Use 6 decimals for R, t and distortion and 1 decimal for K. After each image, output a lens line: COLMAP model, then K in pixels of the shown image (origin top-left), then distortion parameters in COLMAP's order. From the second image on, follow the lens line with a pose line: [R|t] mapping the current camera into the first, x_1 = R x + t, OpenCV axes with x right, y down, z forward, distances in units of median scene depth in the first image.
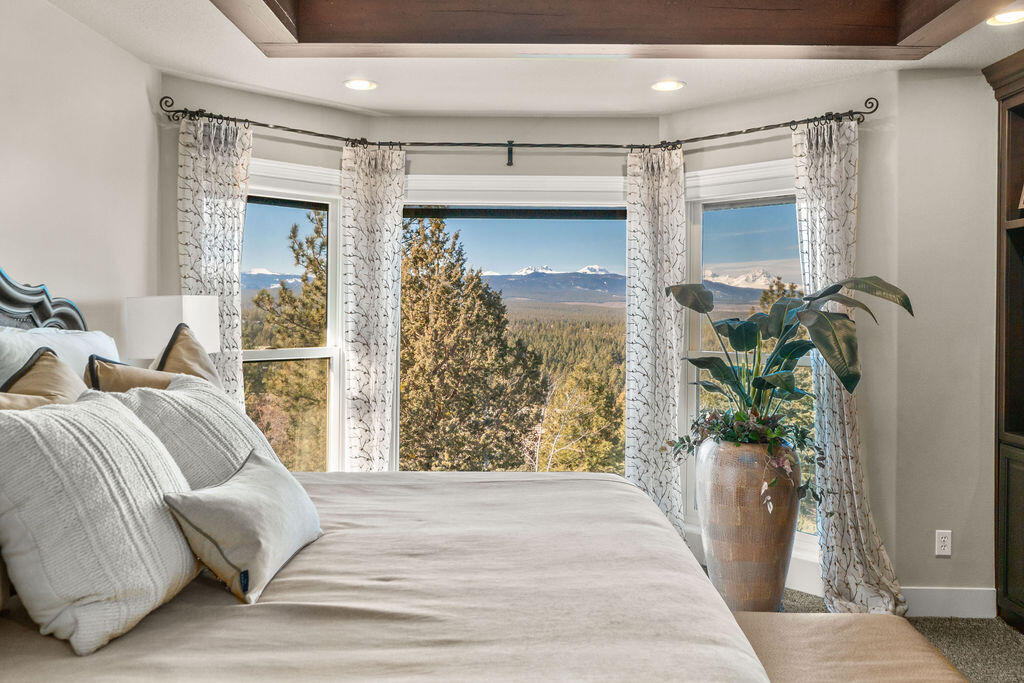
lens RADIAL K [[792.5, 0, 520.4], [0, 792.5, 323.9], [0, 0, 1]] dist [0.001784, 0.003625]
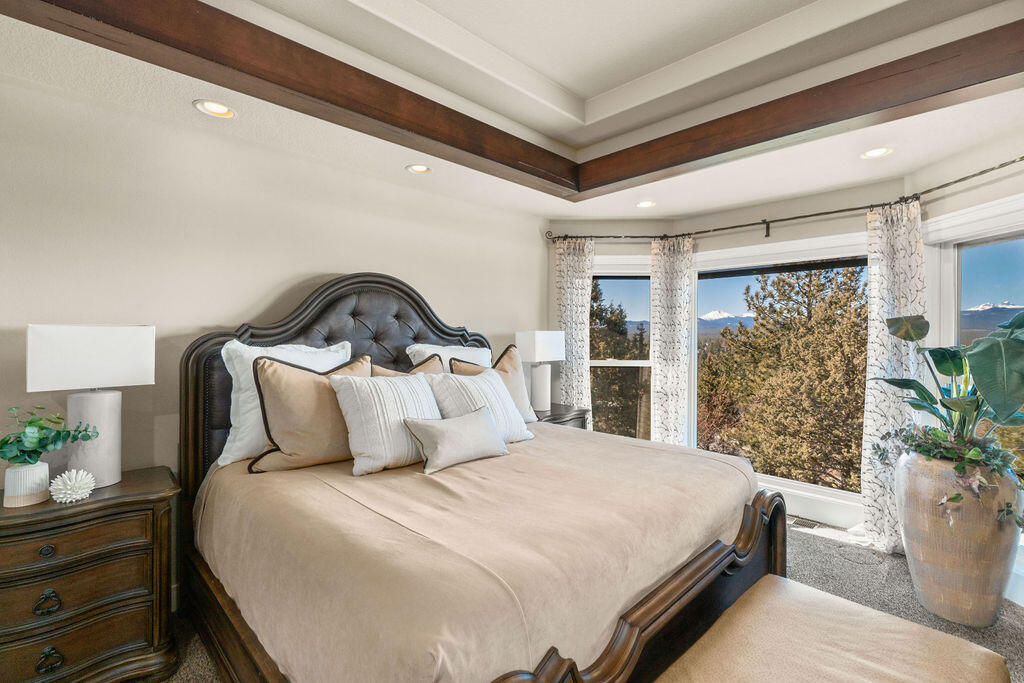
lens RADIAL K [[463.5, 0, 514.3], [0, 463.5, 336.3], [0, 0, 1]] dist [0.001664, -0.000378]
pose [[0.709859, -0.003372, -0.704336, 0.260772], [-0.013095, 0.999753, -0.017984, -0.000320], [0.704222, 0.021990, 0.709639, 0.097772]]
